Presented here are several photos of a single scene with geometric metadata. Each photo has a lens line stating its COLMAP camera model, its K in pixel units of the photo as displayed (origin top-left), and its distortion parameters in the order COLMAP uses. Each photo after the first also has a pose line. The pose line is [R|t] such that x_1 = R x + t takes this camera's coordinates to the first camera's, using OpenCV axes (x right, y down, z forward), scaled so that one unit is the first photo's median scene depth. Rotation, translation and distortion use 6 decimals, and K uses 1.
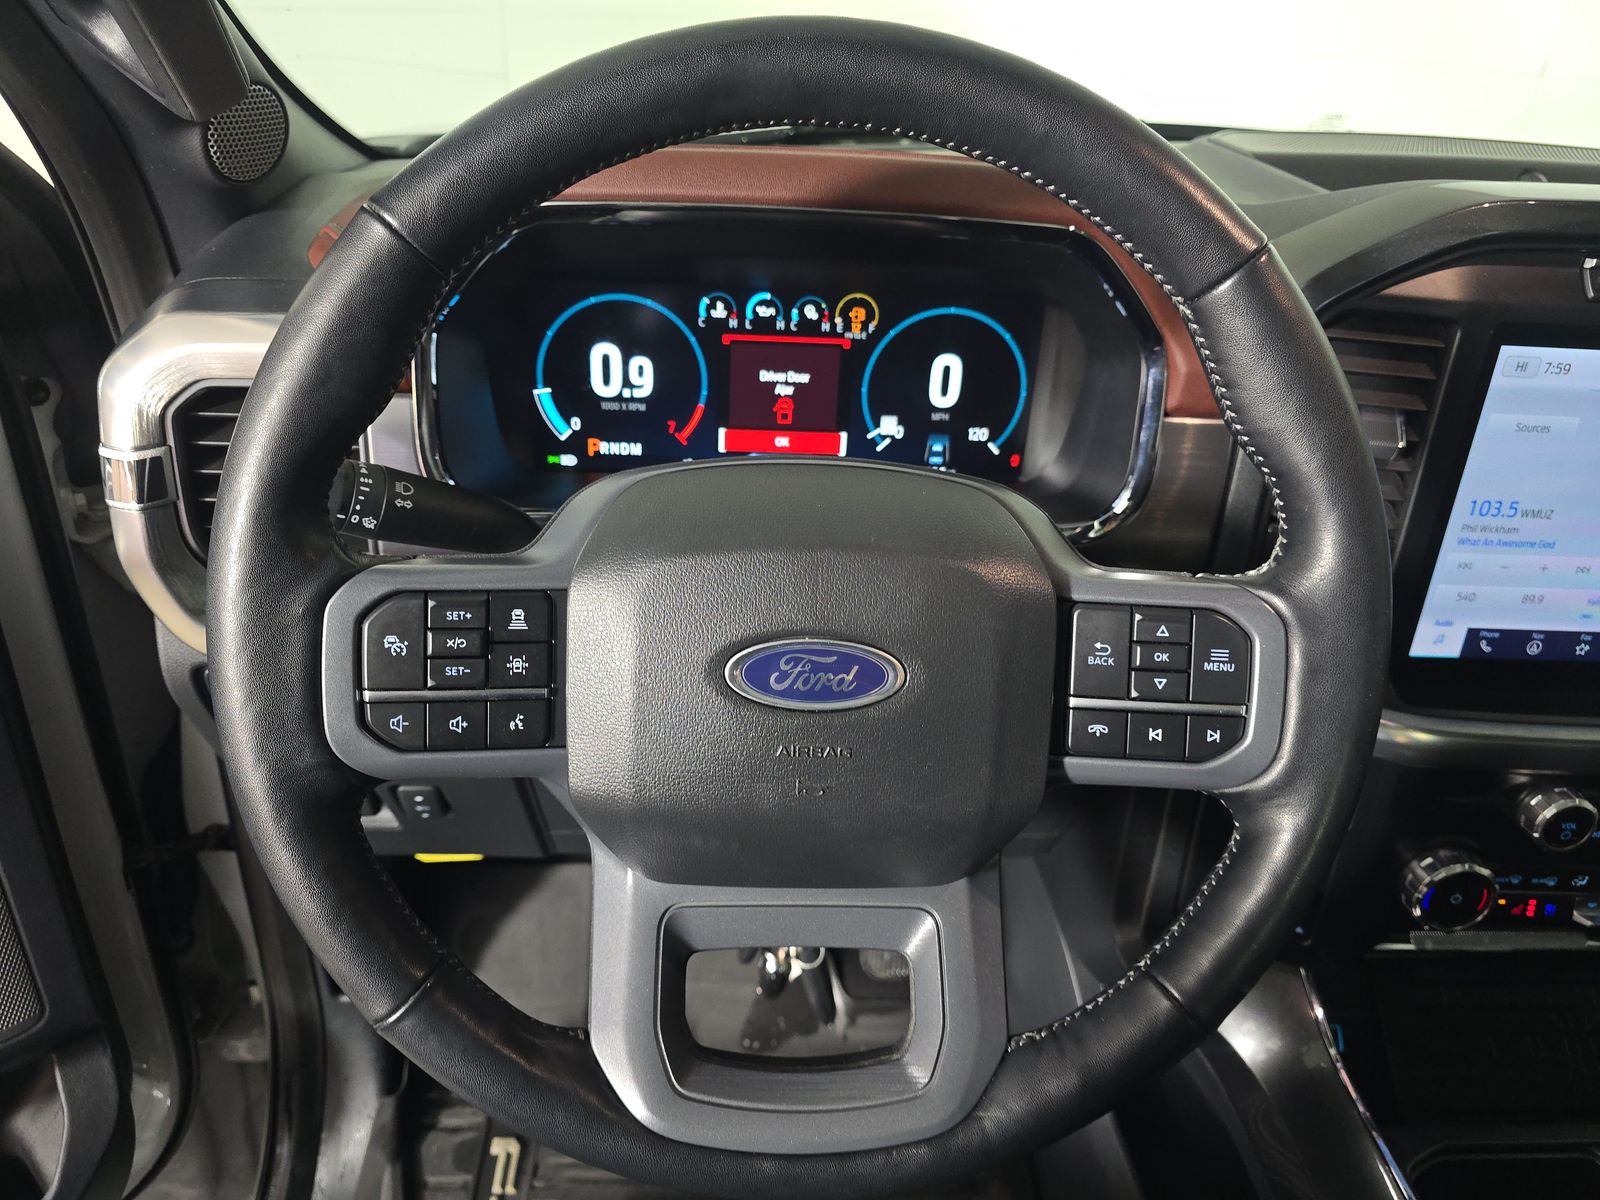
lens RADIAL K [[1093.8, 0, 775.6], [0, 1093.8, 603.8], [0, 0, 1]] dist [0.058963, -0.065233]
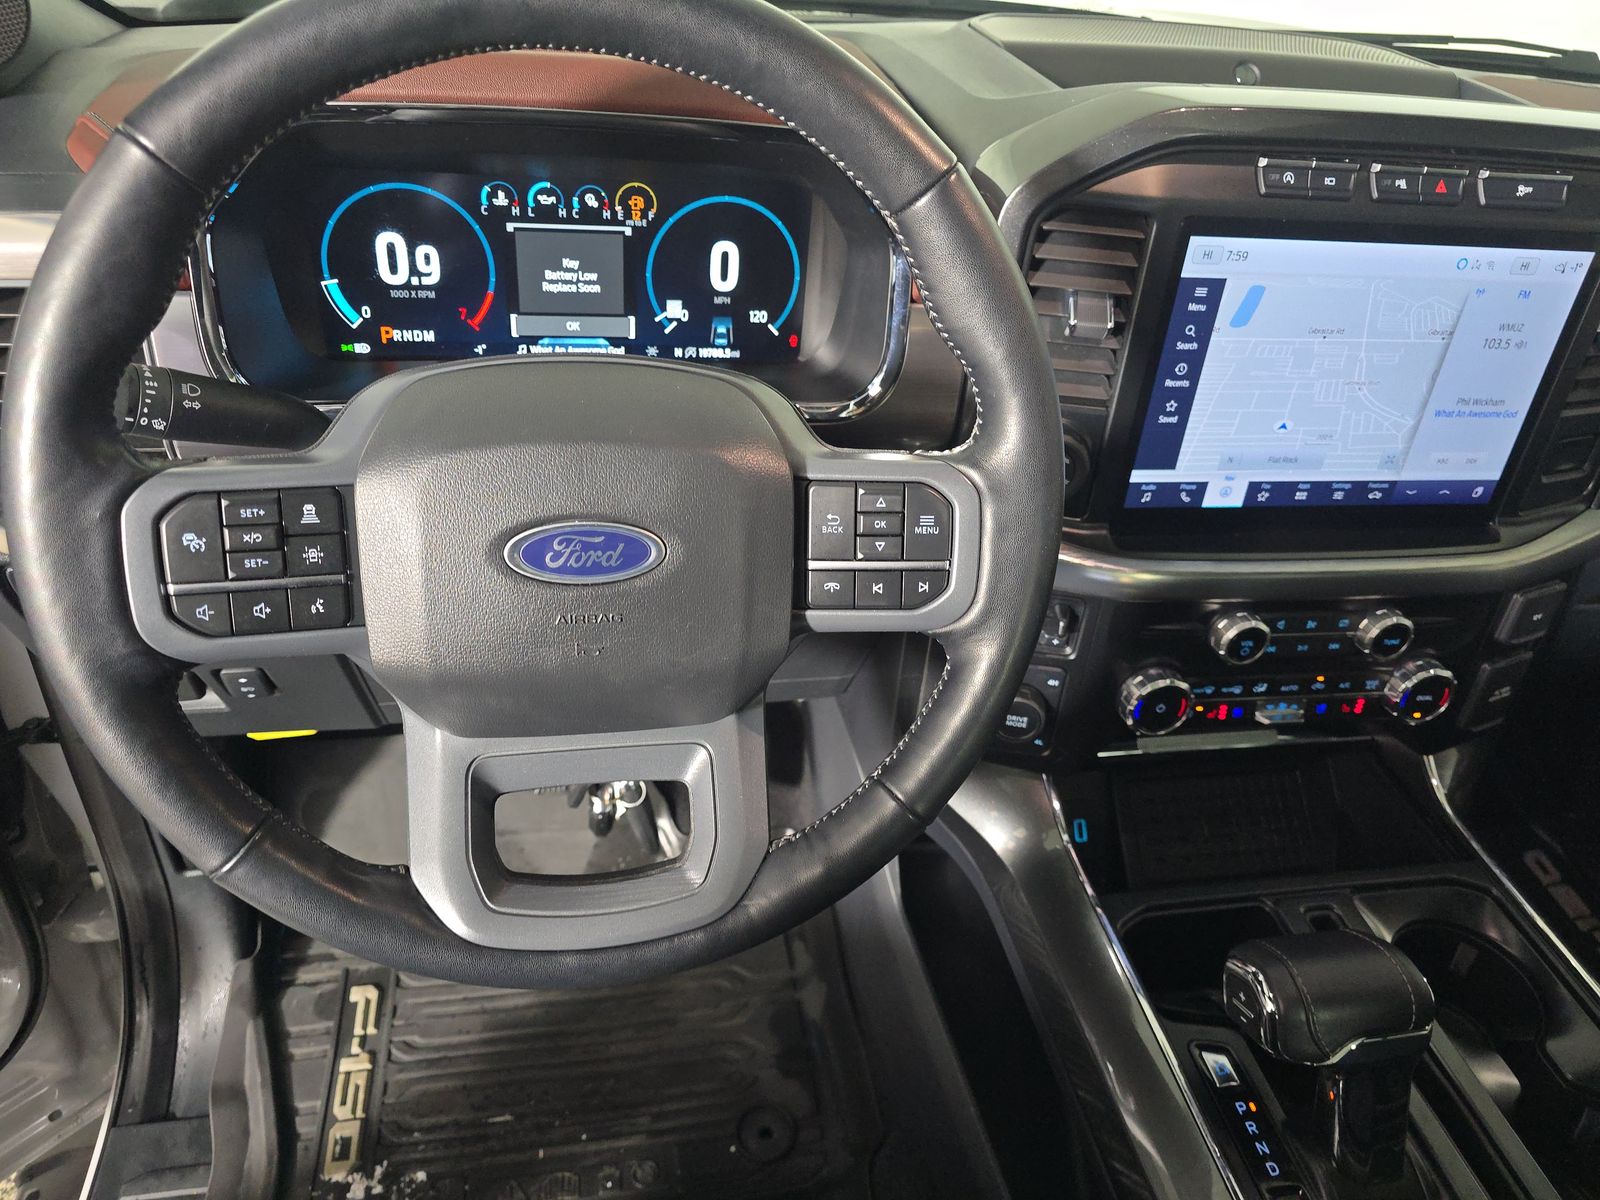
lens RADIAL K [[1093.8, 0, 775.6], [0, 1093.8, 603.8], [0, 0, 1]] dist [0.058963, -0.065233]
pose [[0.989974, -0.050983, 0.131729, 0.055910], [0.033879, 0.991070, 0.128965, -0.016795], [-0.137128, -0.123209, 0.982861, -0.119178]]
